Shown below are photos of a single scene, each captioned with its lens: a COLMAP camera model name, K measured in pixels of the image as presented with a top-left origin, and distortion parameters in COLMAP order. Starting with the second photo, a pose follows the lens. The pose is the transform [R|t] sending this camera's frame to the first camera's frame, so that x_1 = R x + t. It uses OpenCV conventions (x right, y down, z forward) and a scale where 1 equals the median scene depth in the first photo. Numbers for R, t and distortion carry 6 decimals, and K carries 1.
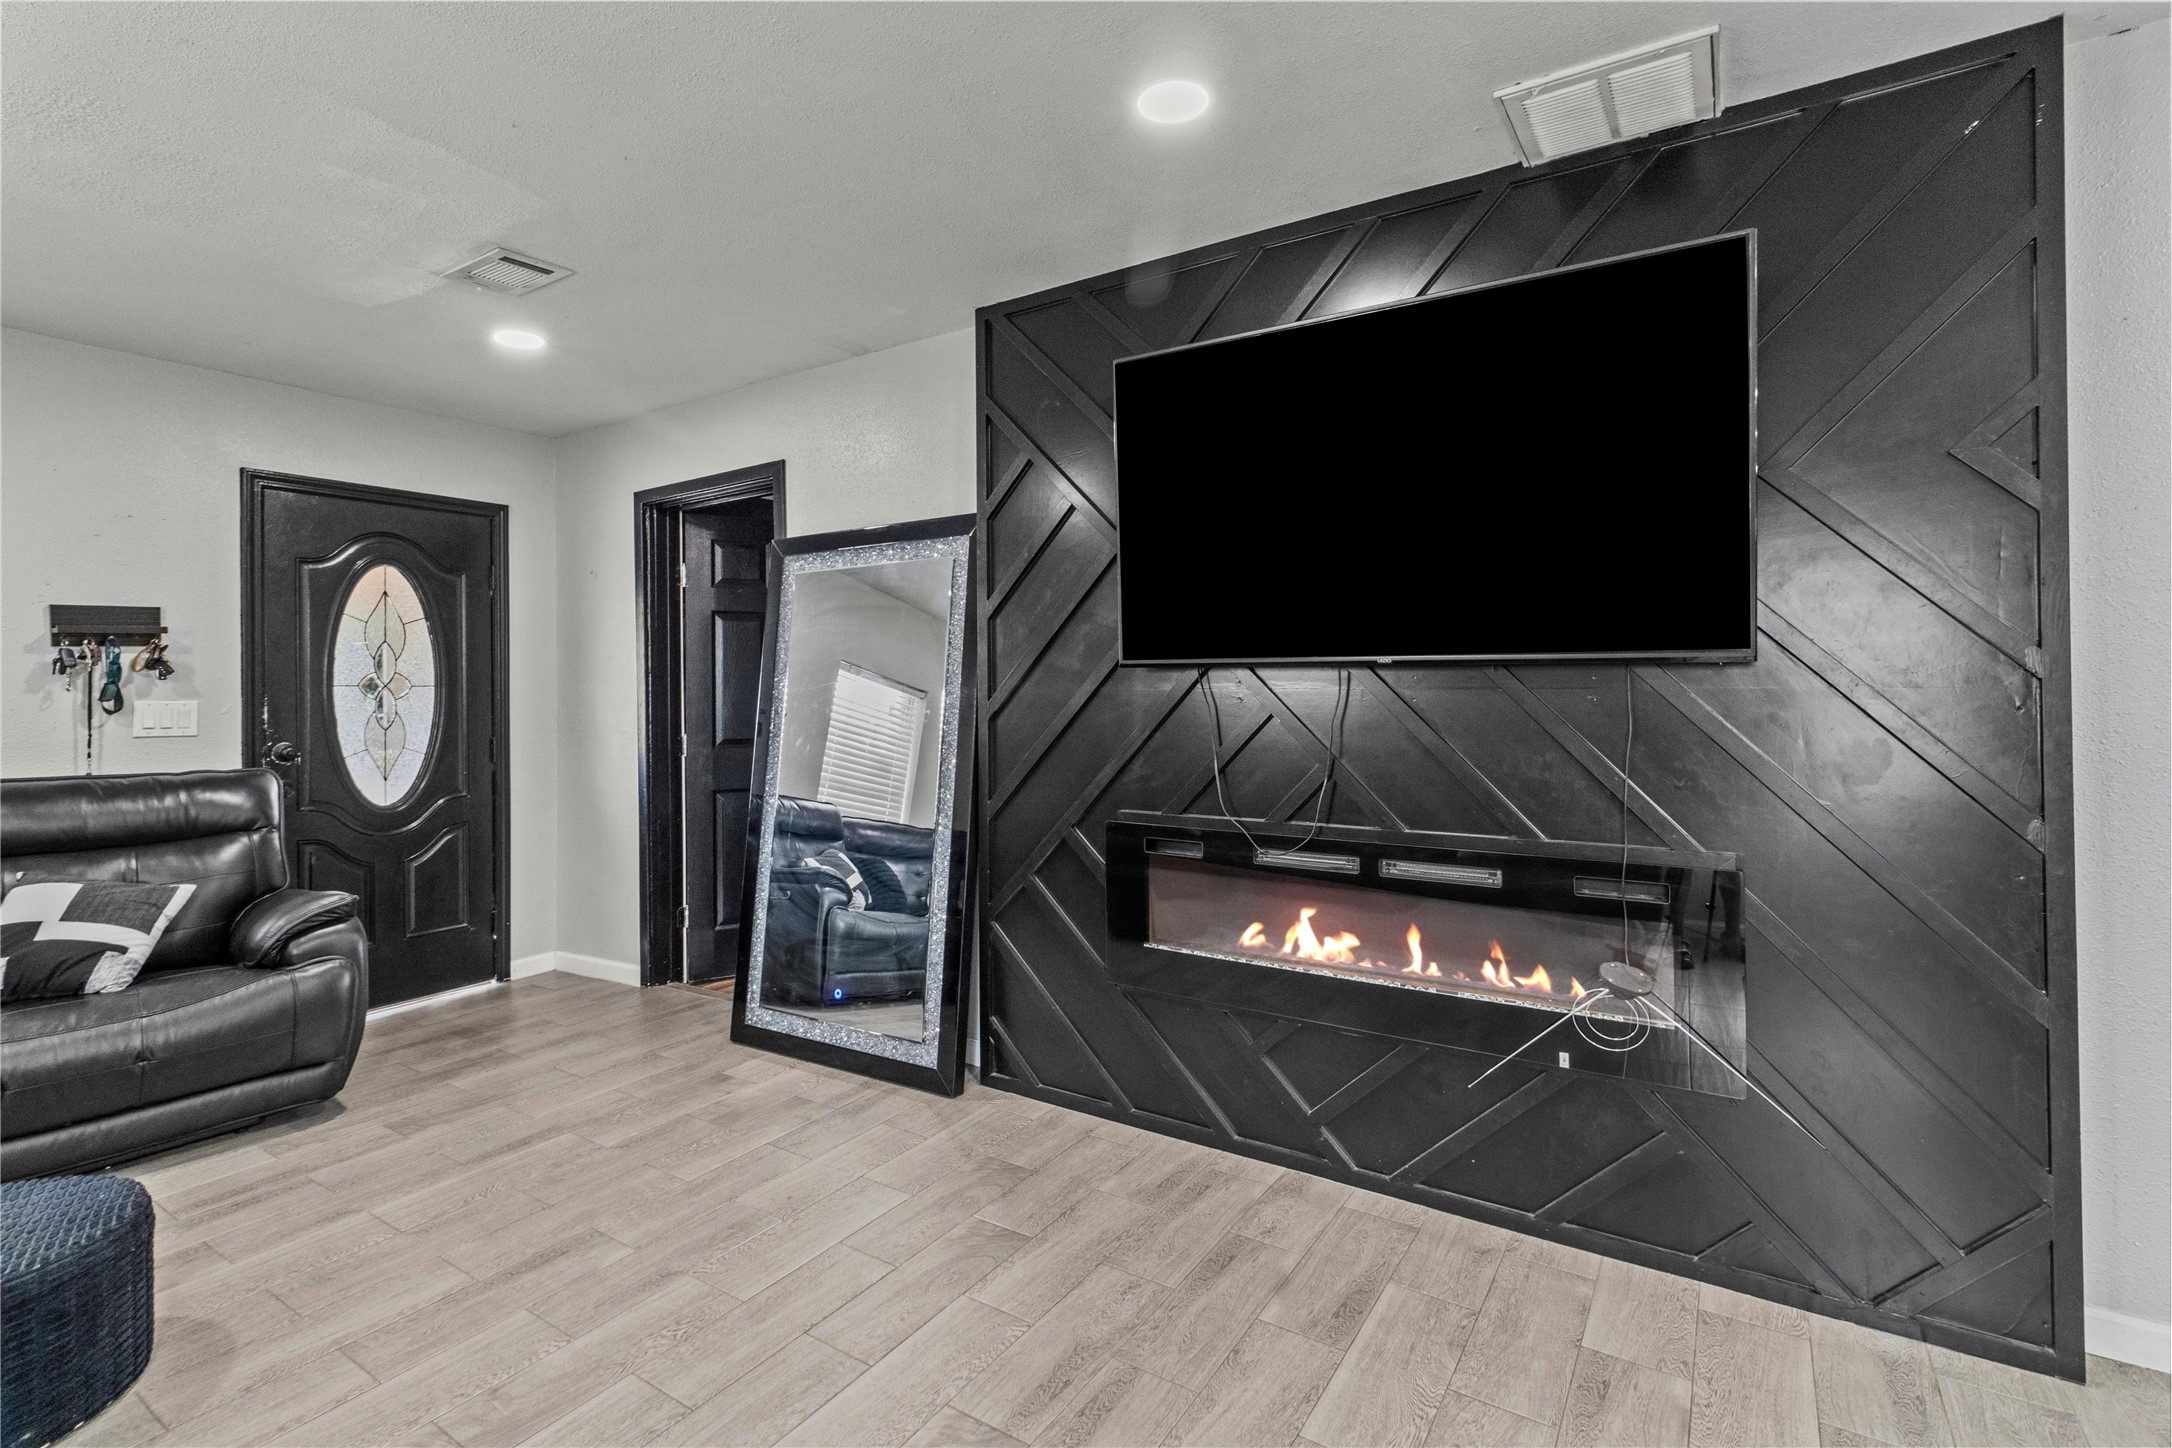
lens RADIAL K [[1010.1, 0, 1085.2], [0, 1010.1, 683.7], [0, 0, 1]] dist [0.000348, 0.001542]
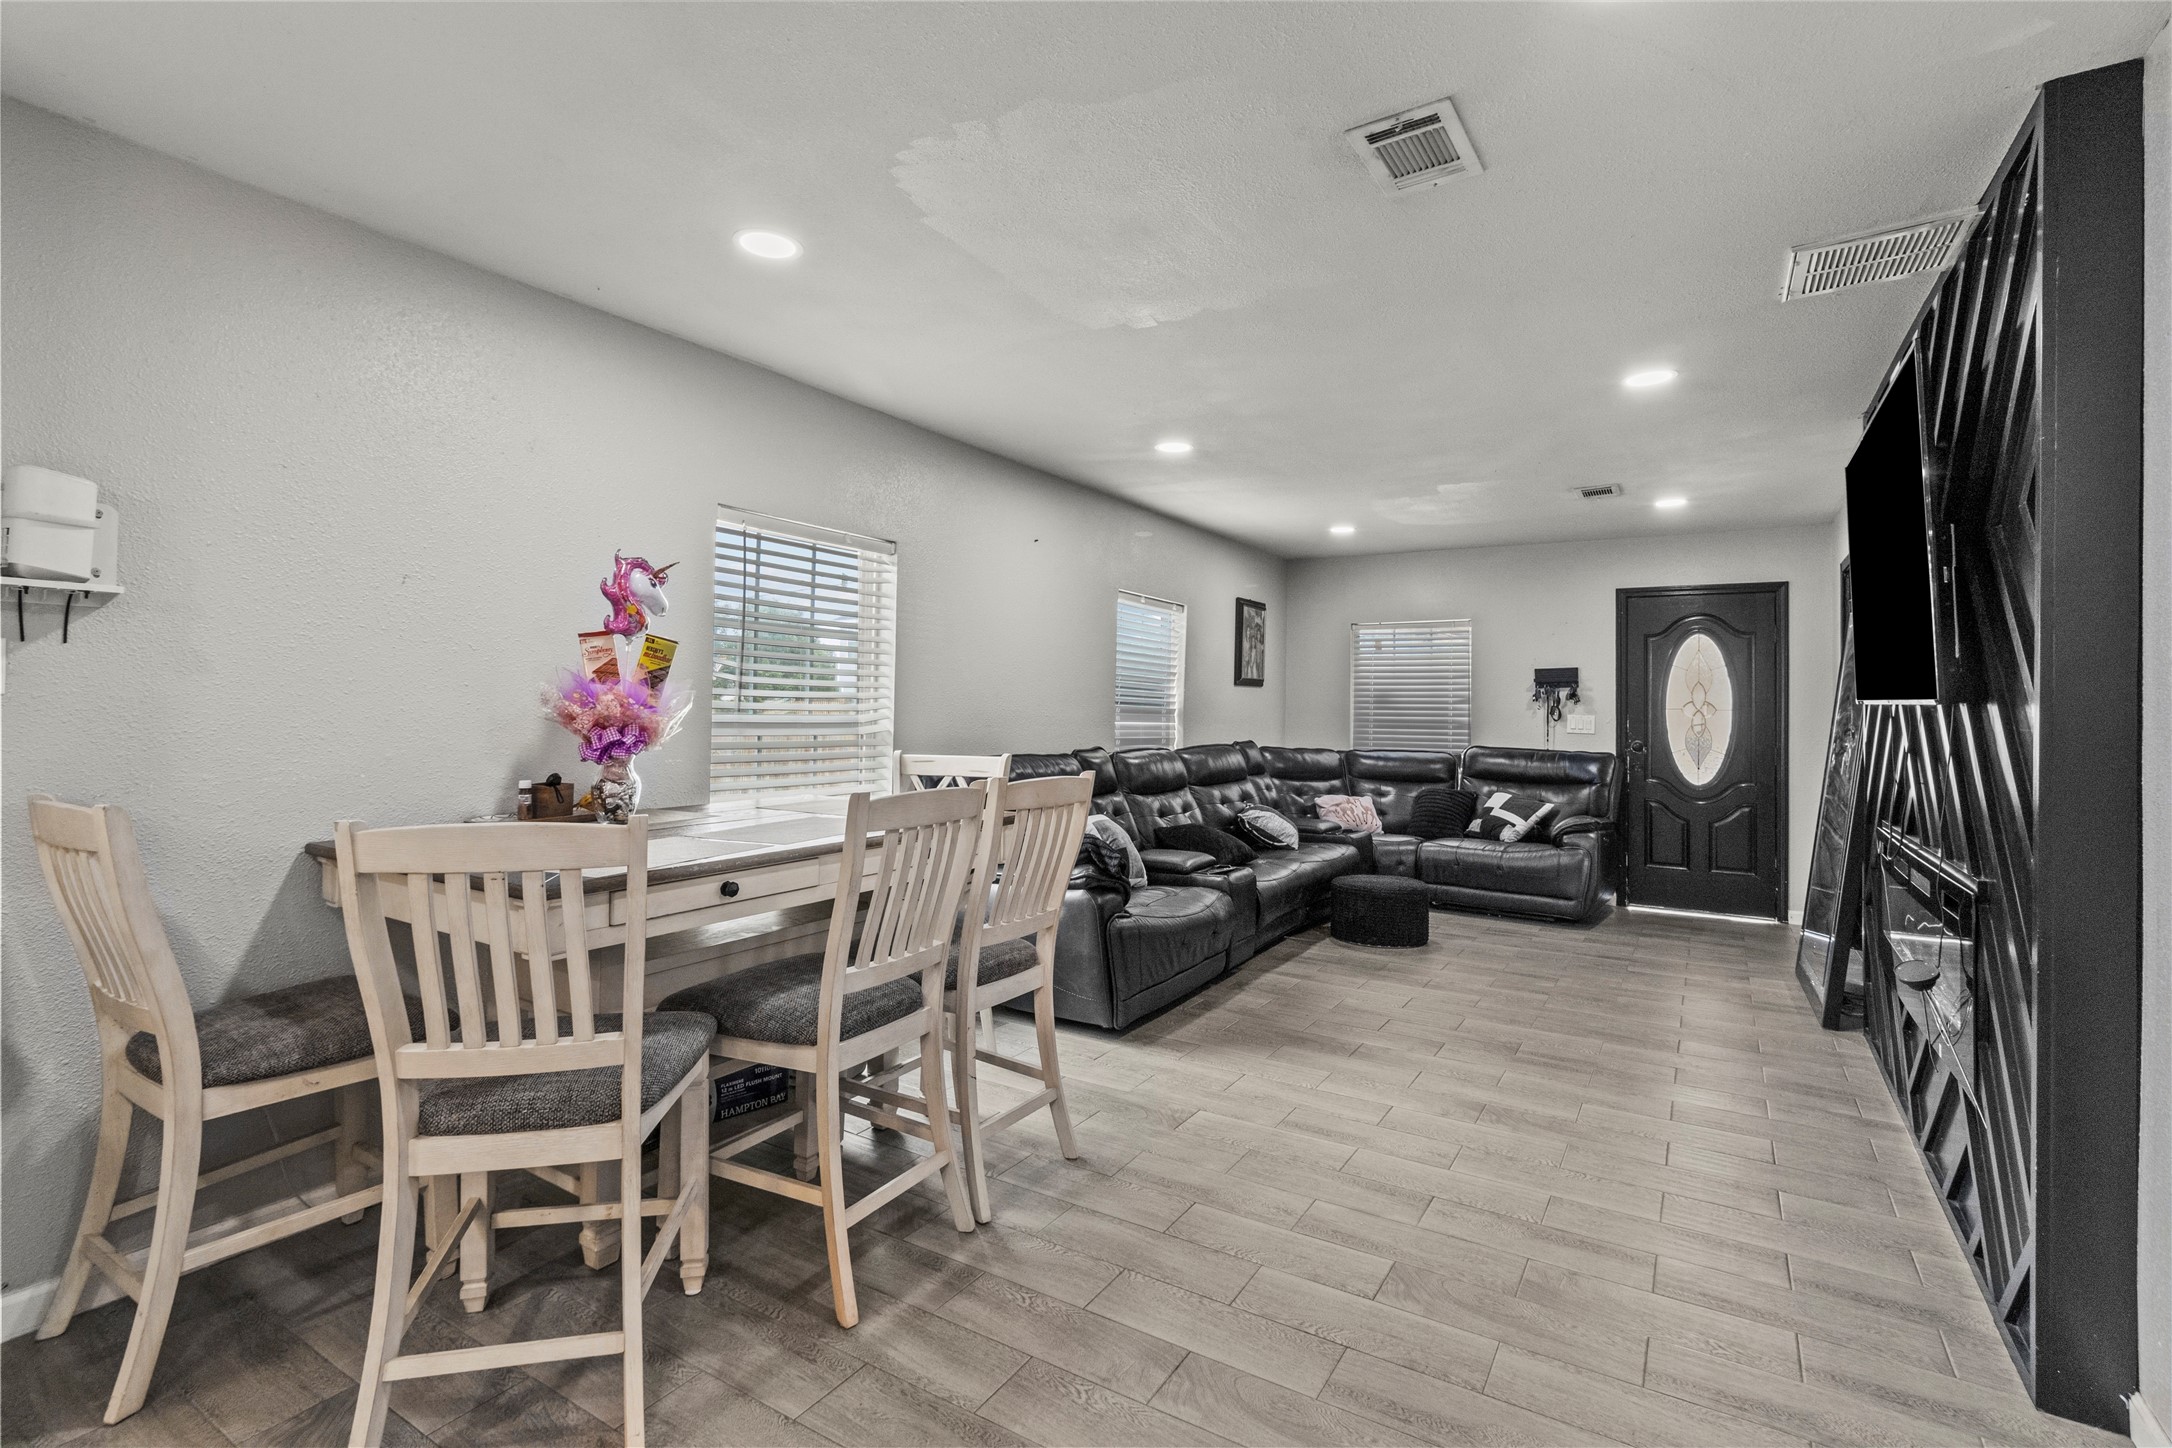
lens RADIAL K [[1010.1, 0, 1079.9], [0, 1010.1, 680.8], [0, 0, 1]] dist [0.000348, 0.001542]
pose [[0.021776, -0.009365, -0.999719, 1.086325], [-0.011906, 0.999883, -0.009626, -0.020167], [0.999692, 0.012113, 0.021662, -0.010246]]
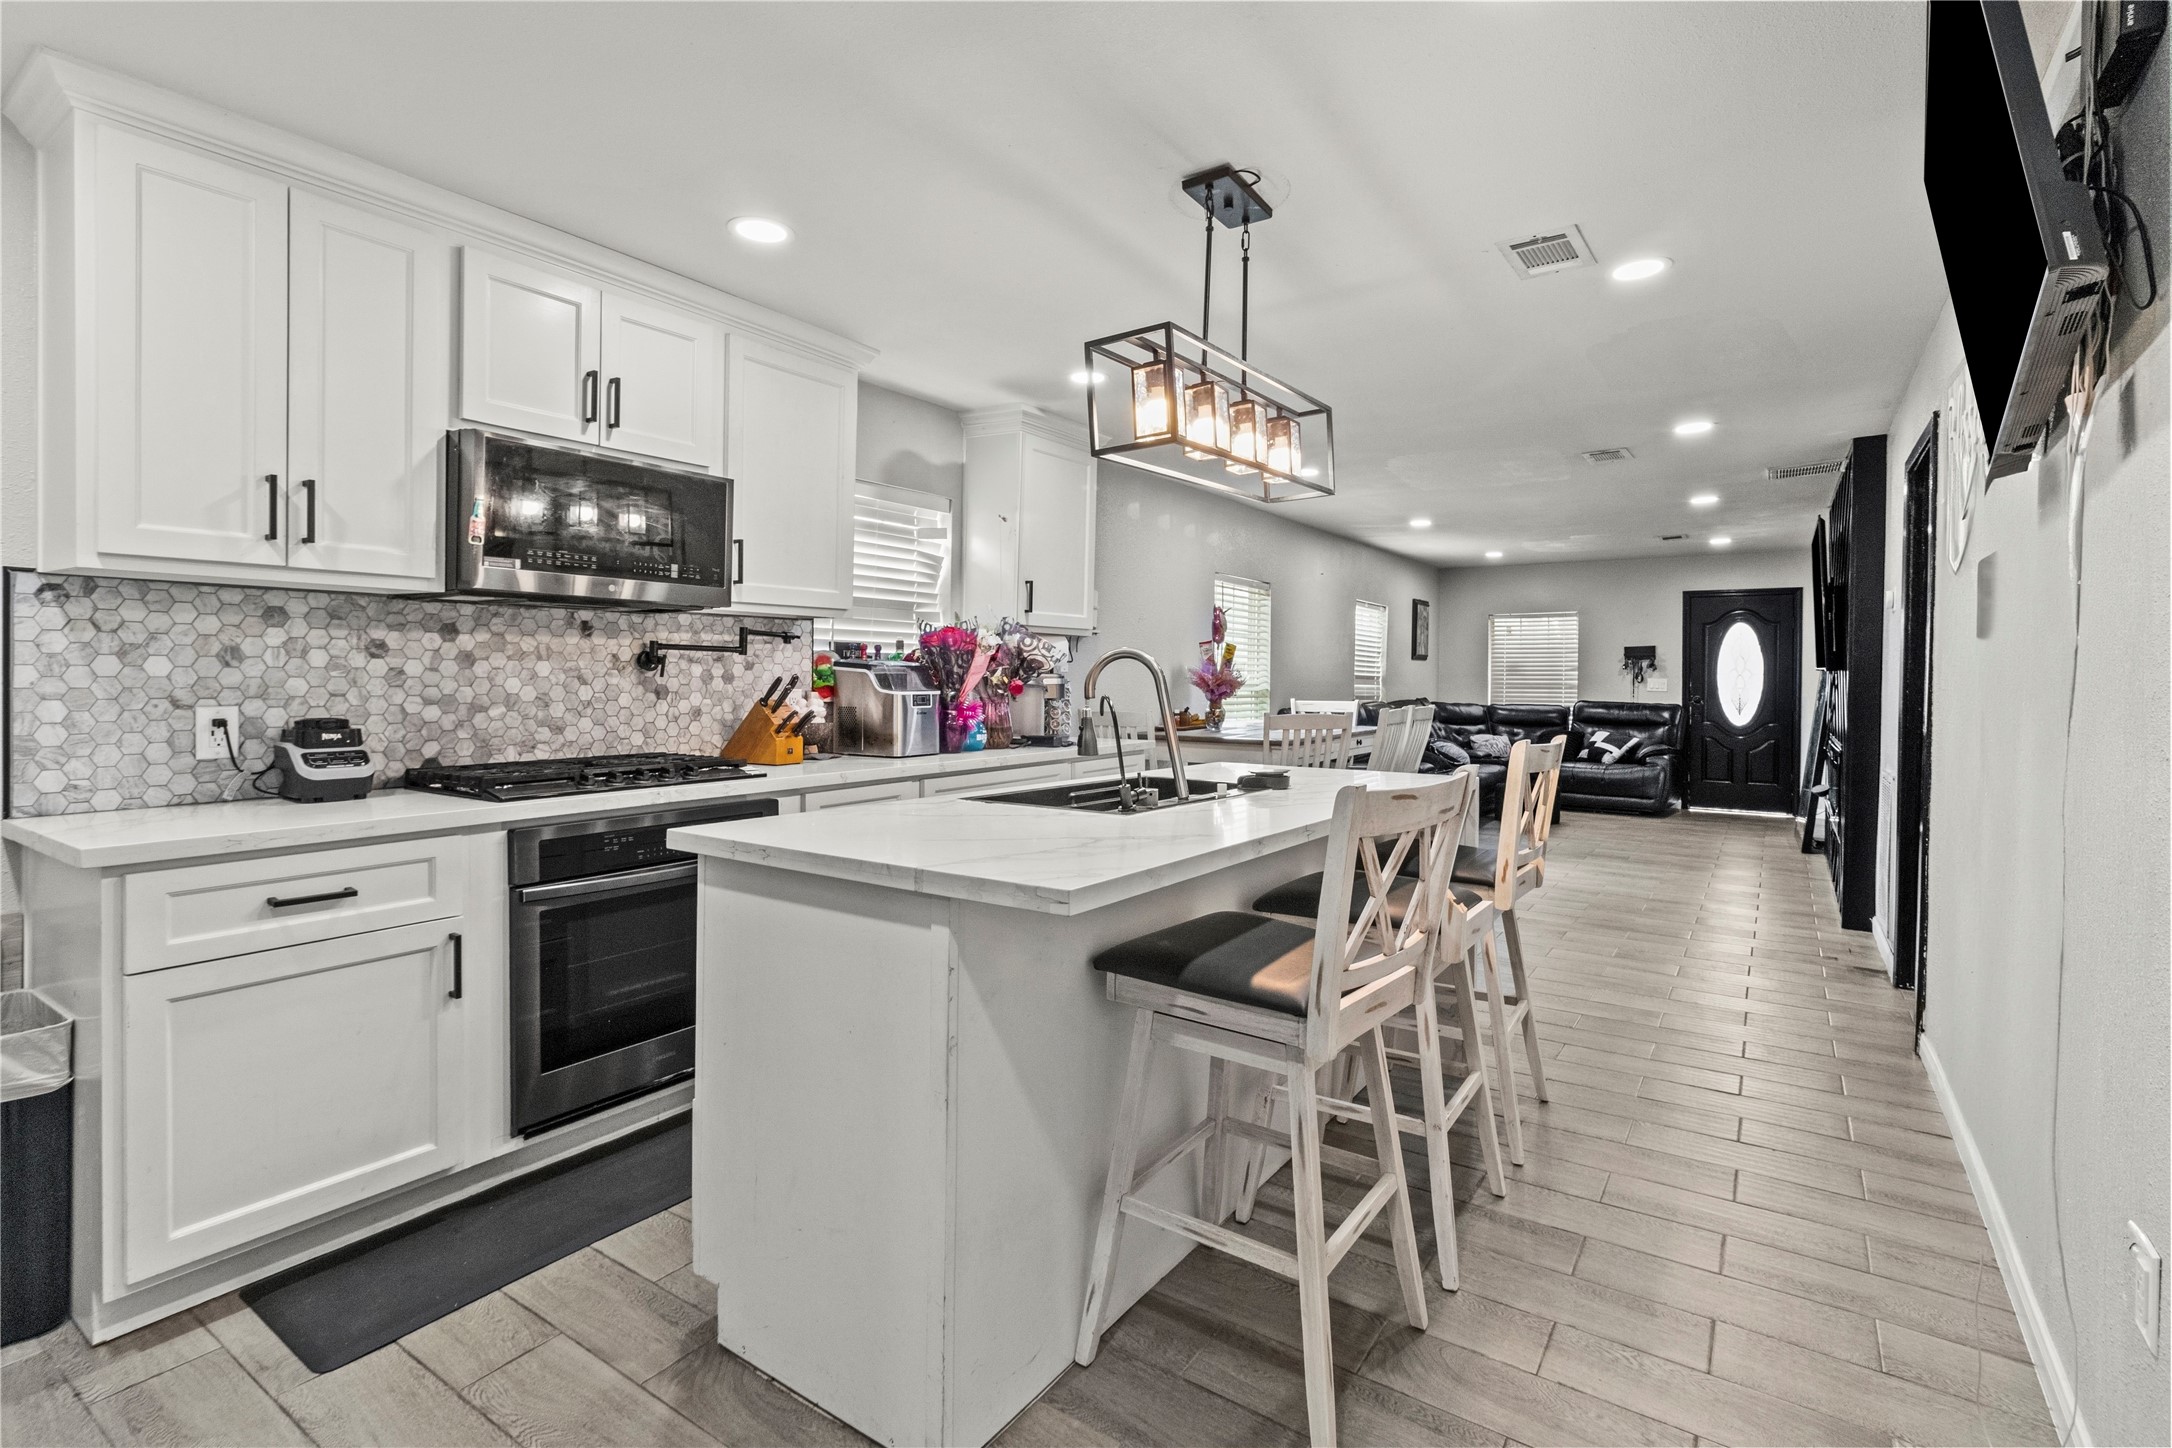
lens RADIAL K [[1010.1, 0, 1079.9], [0, 1010.1, 679.6], [0, 0, 1]] dist [0.000348, 0.001542]
pose [[-0.024489, 0.019687, -0.999506, 2.079453], [-0.004247, 0.999795, 0.019797, -0.031238], [0.999691, 0.004730, -0.024400, -0.579147]]
